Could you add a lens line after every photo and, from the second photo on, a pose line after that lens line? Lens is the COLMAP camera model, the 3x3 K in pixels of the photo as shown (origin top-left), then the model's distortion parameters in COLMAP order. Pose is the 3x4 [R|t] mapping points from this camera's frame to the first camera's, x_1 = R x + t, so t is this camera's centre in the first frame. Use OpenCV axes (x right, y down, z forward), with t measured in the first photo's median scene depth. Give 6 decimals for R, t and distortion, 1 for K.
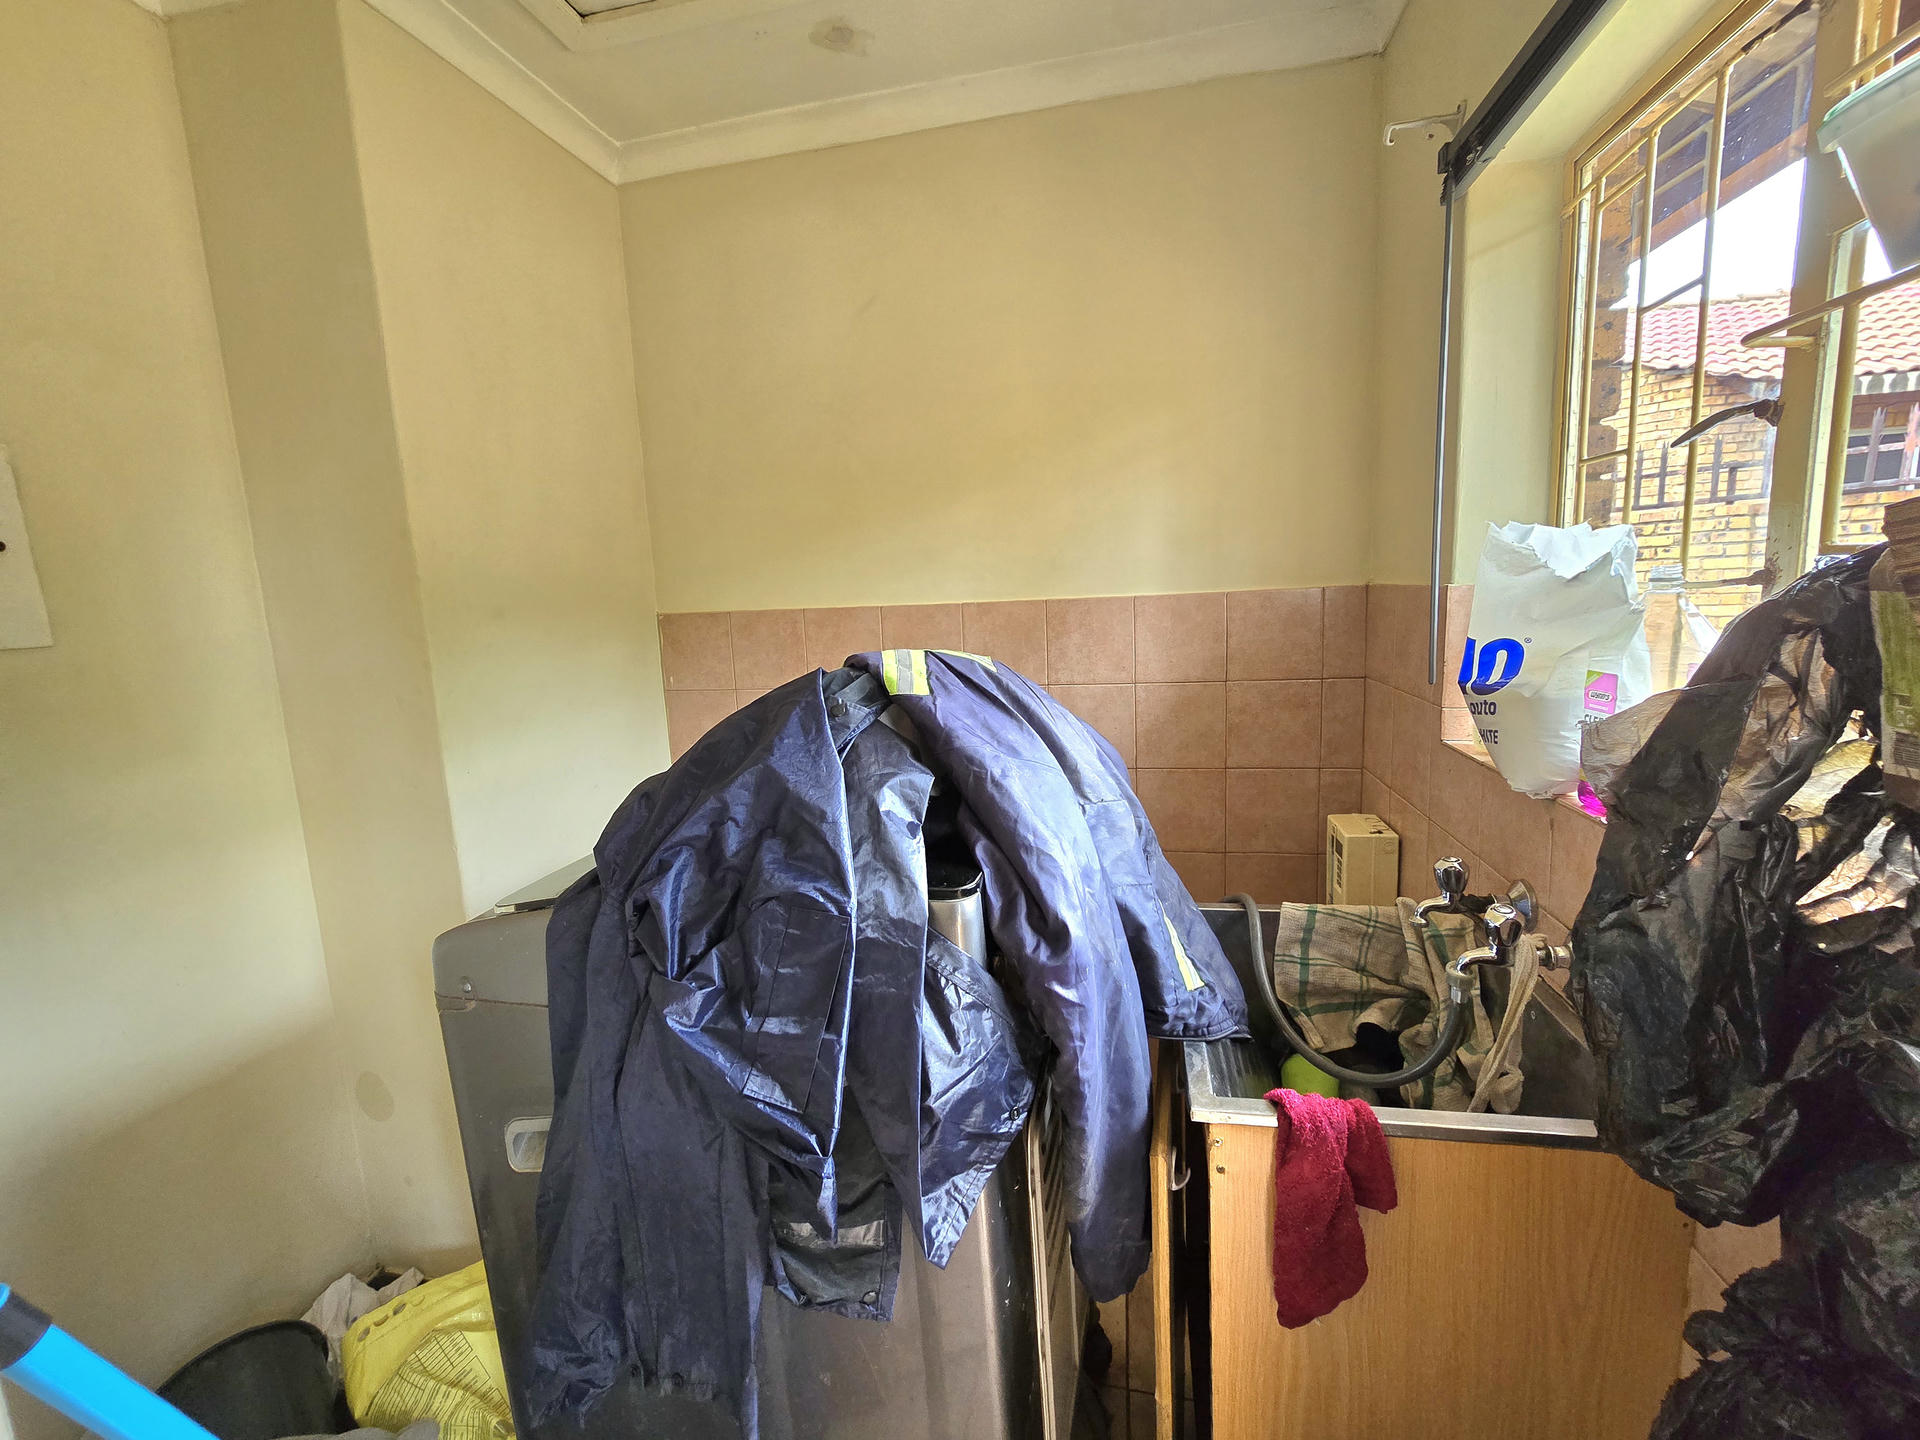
lens RADIAL K [[793.0, 0, 965.2], [0, 793.0, 709.1], [0, 0, 1]] dist [-0.003483, -0.000194]
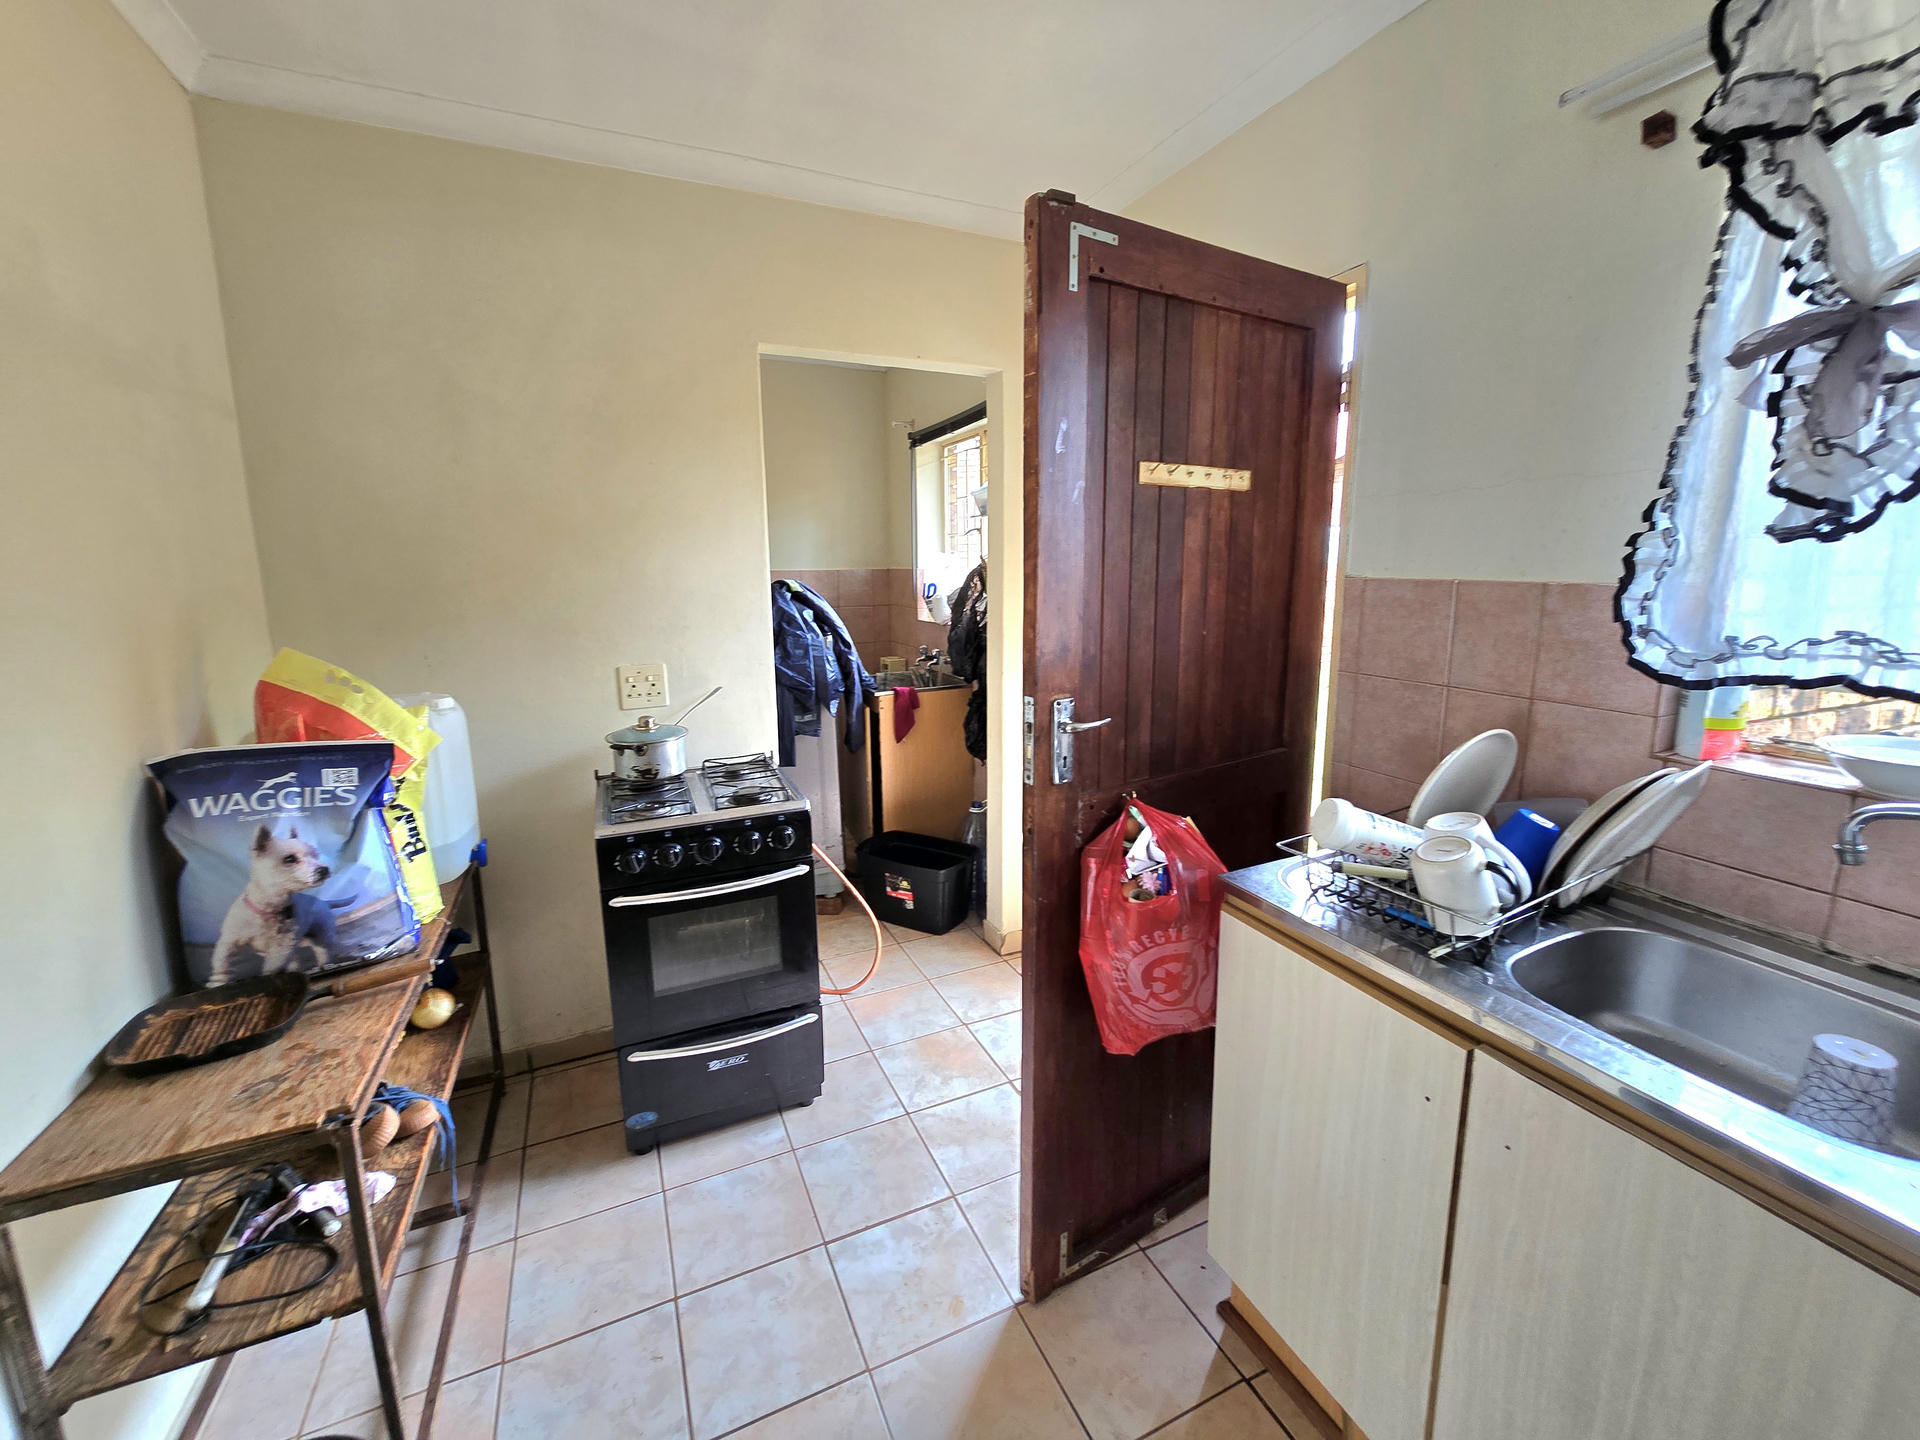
lens RADIAL K [[793.0, 0, 964.4], [0, 793.0, 699.3], [0, 0, 1]] dist [-0.003483, -0.000194]
pose [[0.811408, -0.056093, 0.581782, -1.721771], [0.053590, 0.998331, 0.021513, 0.476337], [-0.582018, 0.013722, 0.813060, -2.596795]]
